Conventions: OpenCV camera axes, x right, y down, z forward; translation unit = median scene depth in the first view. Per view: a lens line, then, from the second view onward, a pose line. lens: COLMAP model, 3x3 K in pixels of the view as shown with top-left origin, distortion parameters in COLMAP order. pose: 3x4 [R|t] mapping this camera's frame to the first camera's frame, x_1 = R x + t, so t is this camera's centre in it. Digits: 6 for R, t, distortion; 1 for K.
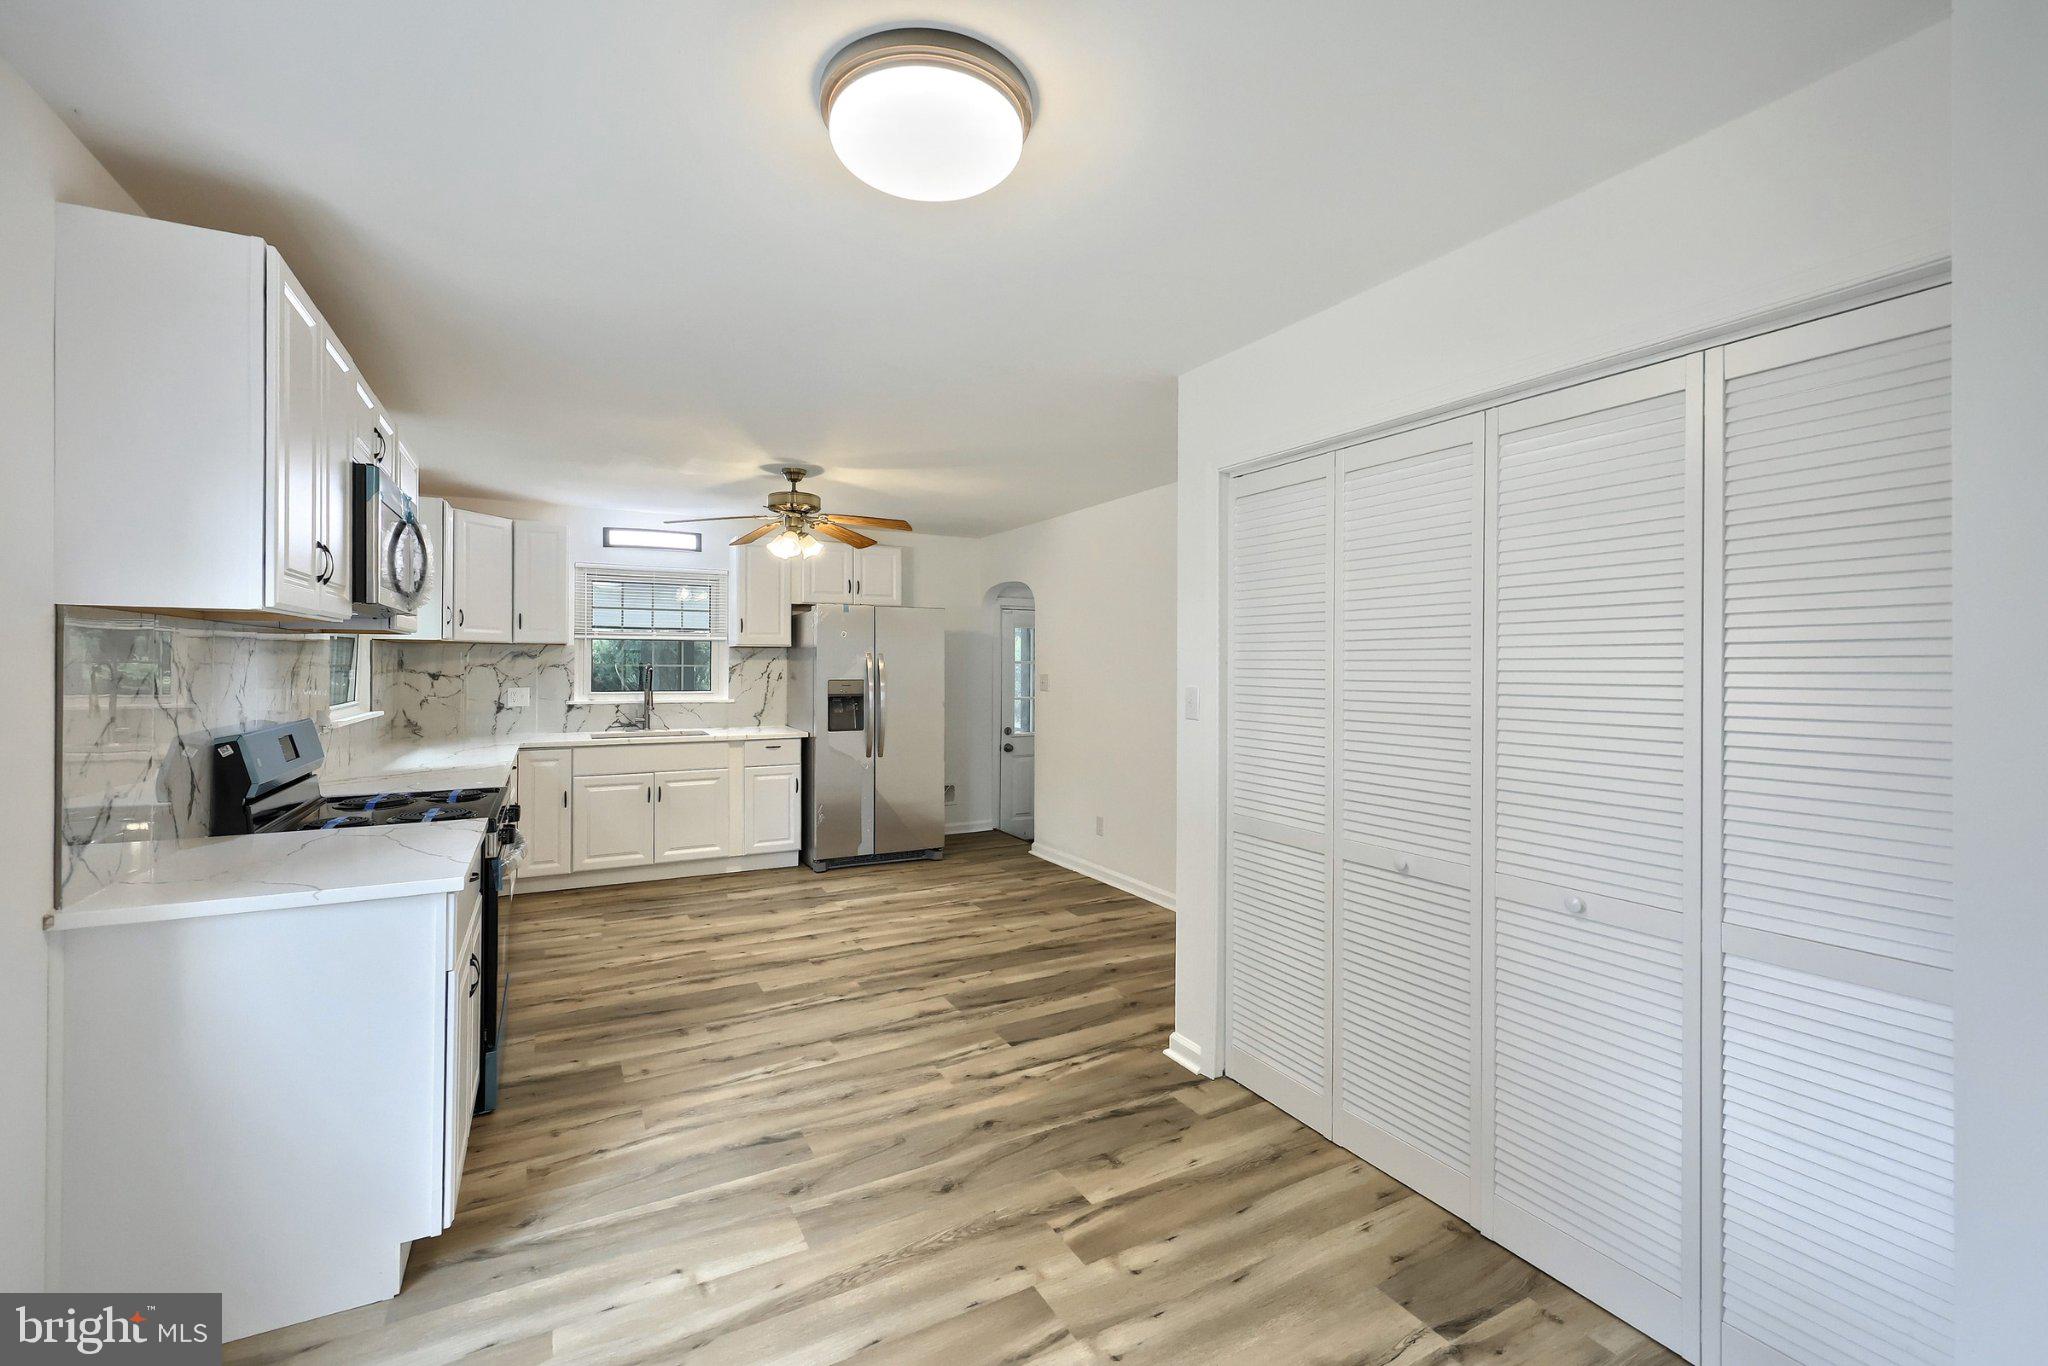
lens RADIAL K [[834.0, 0, 1013.8], [0, 834.0, 671.2], [0, 0, 1]] dist [0.000043, -0.000338]
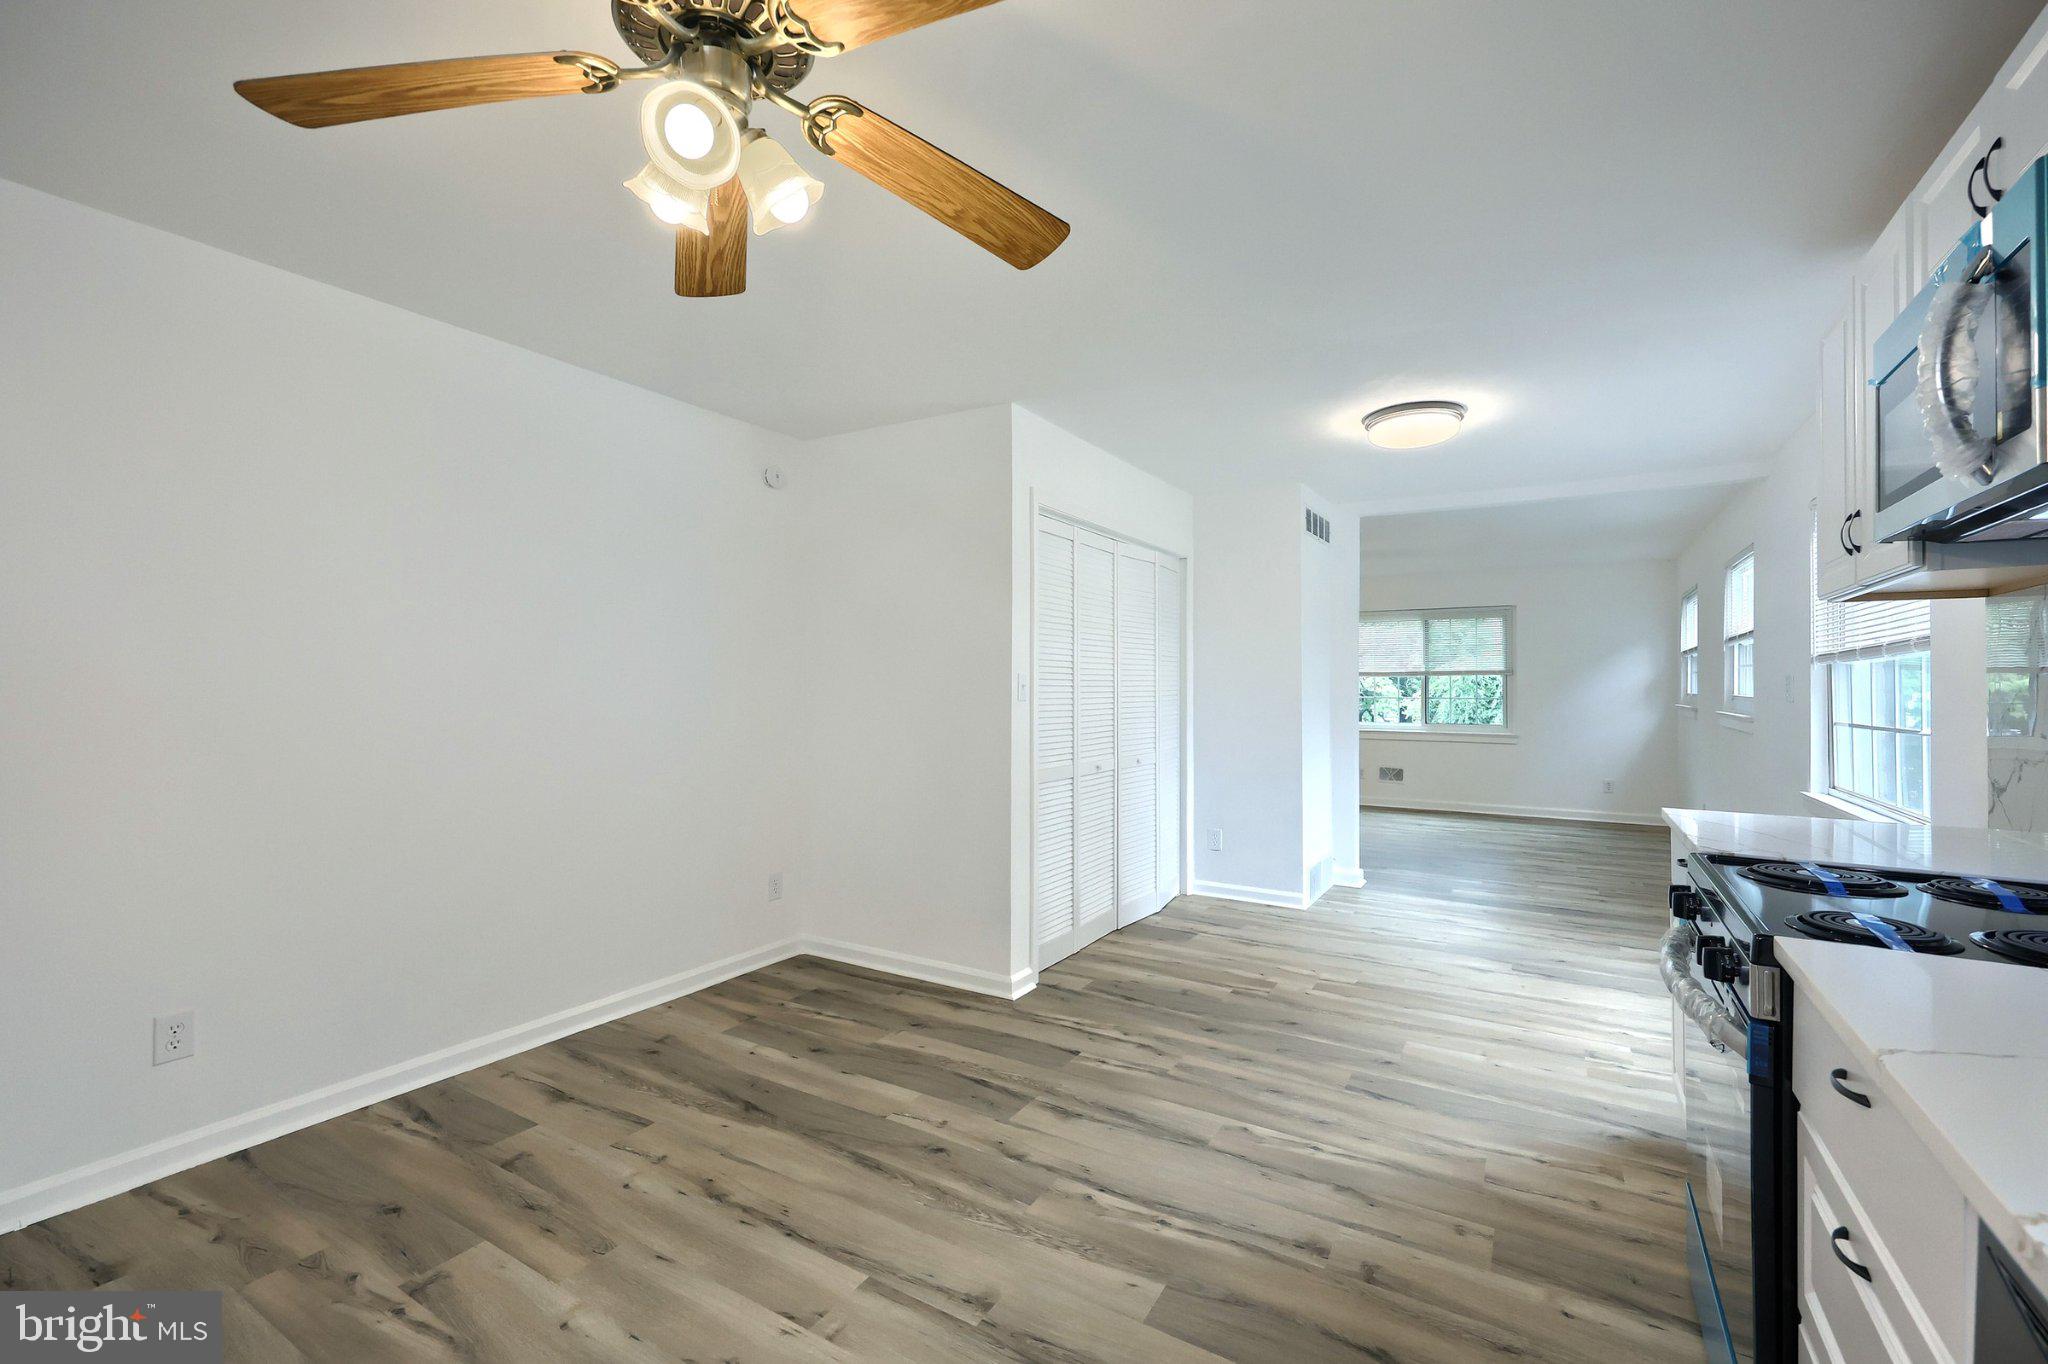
lens RADIAL K [[834.0, 0, 1017.0], [0, 834.0, 680.5], [0, 0, 1]] dist [0.000043, -0.000338]
pose [[-0.474037, -0.004473, 0.880494, -0.826564], [-0.001264, 0.999990, 0.004399, 0.022972], [-0.880504, 0.000973, -0.474037, 1.560536]]
